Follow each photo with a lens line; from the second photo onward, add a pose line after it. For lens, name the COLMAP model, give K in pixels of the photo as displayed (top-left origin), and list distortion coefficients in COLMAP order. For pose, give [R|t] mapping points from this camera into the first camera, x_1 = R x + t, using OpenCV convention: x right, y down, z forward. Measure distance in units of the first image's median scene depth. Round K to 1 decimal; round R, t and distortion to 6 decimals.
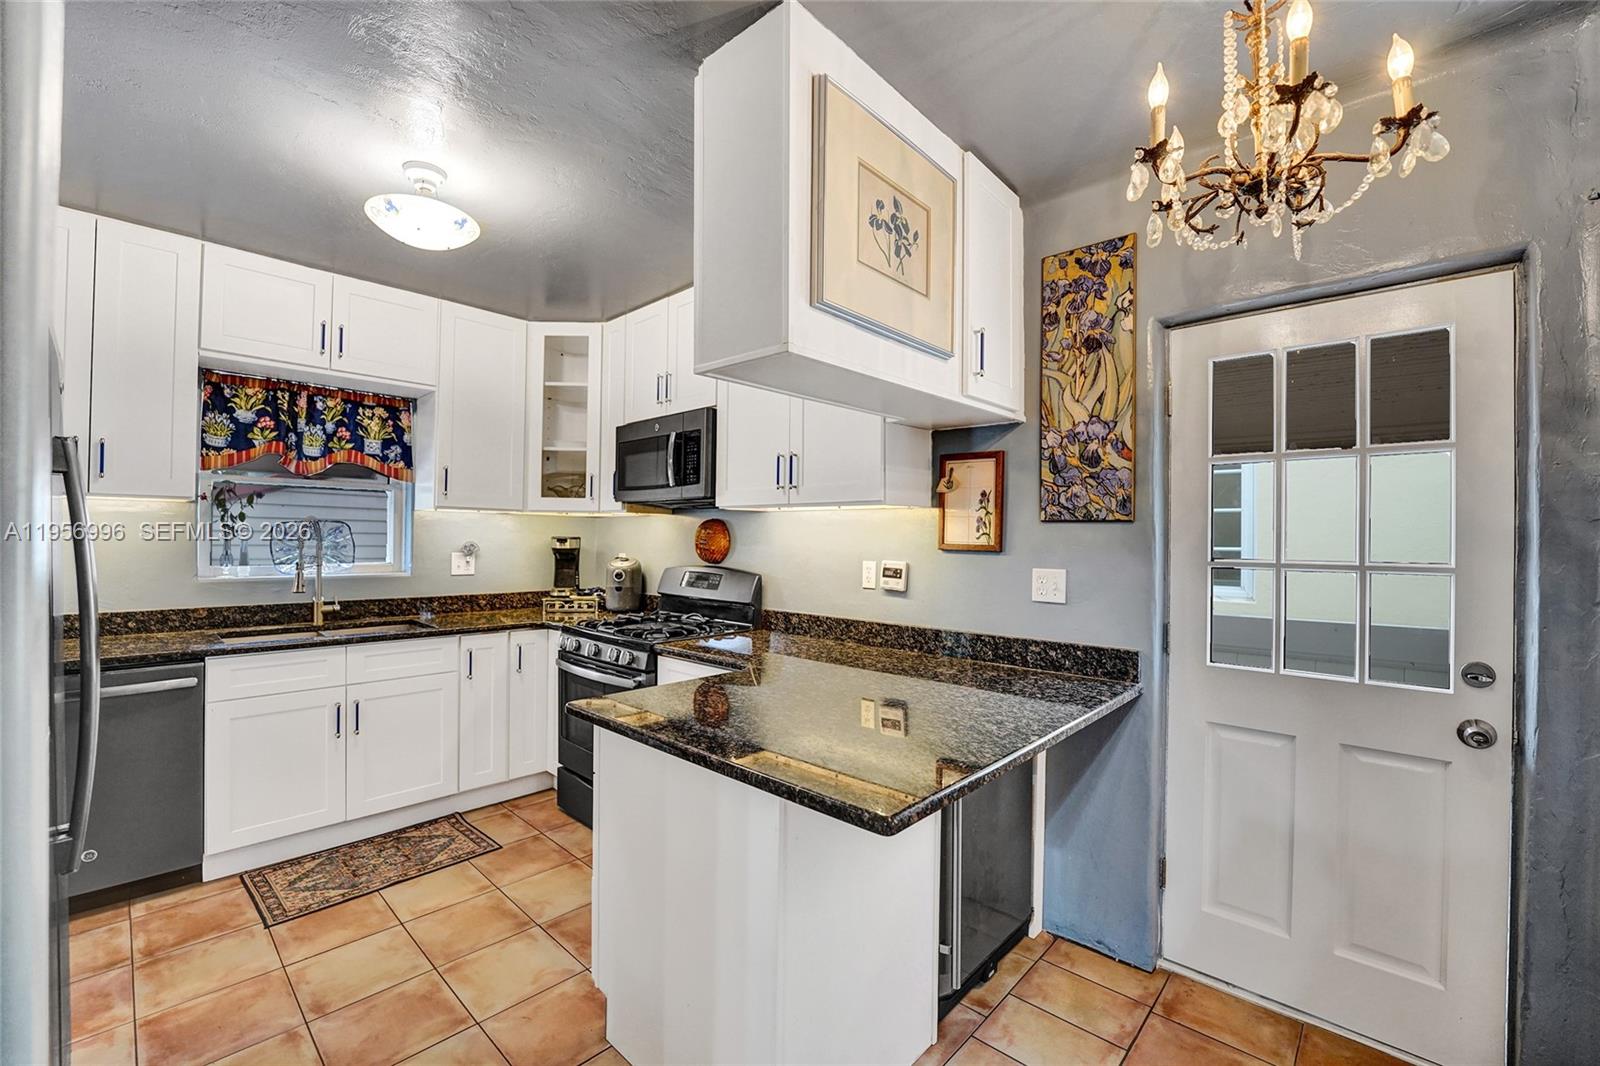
lens RADIAL K [[651.4, 0, 814.3], [0, 651.4, 534.2], [0, 0, 1]] dist [-0.012756, 0.000224]
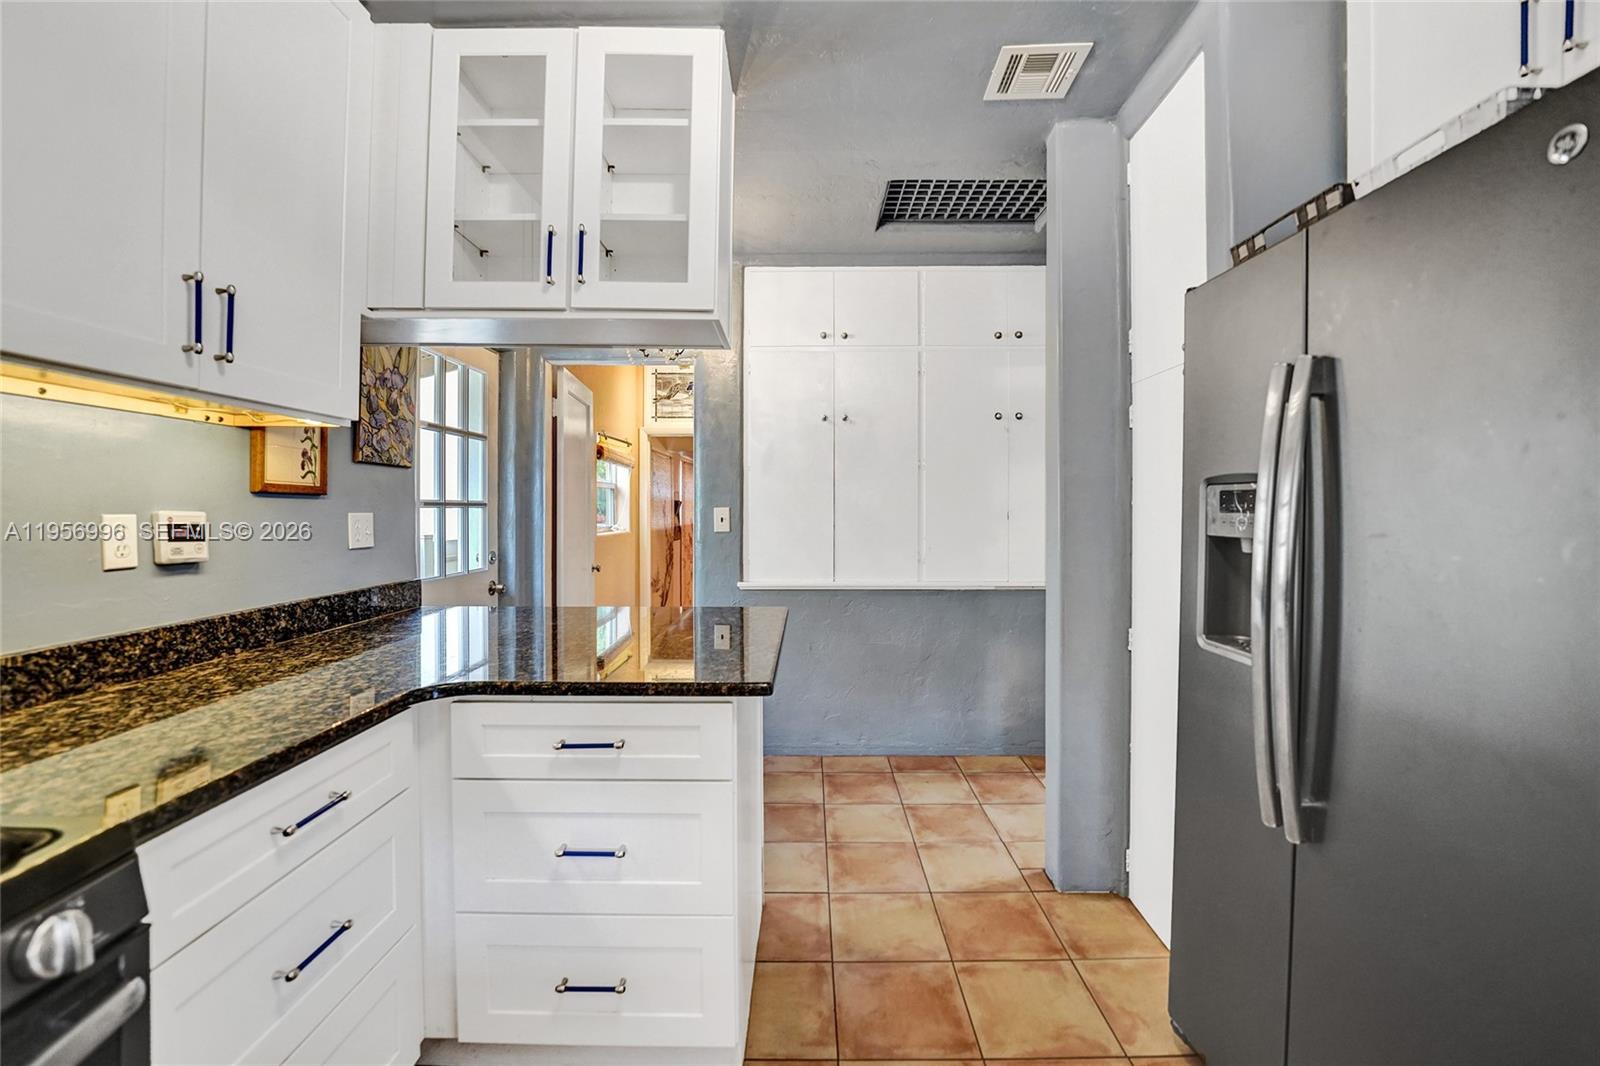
lens RADIAL K [[651.4, 0, 814.3], [0, 651.4, 534.2], [0, 0, 1]] dist [-0.012756, 0.000224]
pose [[-0.680244, -0.044083, 0.731658, -0.788422], [-0.017399, 0.998880, 0.044008, 0.031962], [-0.732779, 0.017206, -0.680249, 1.170226]]
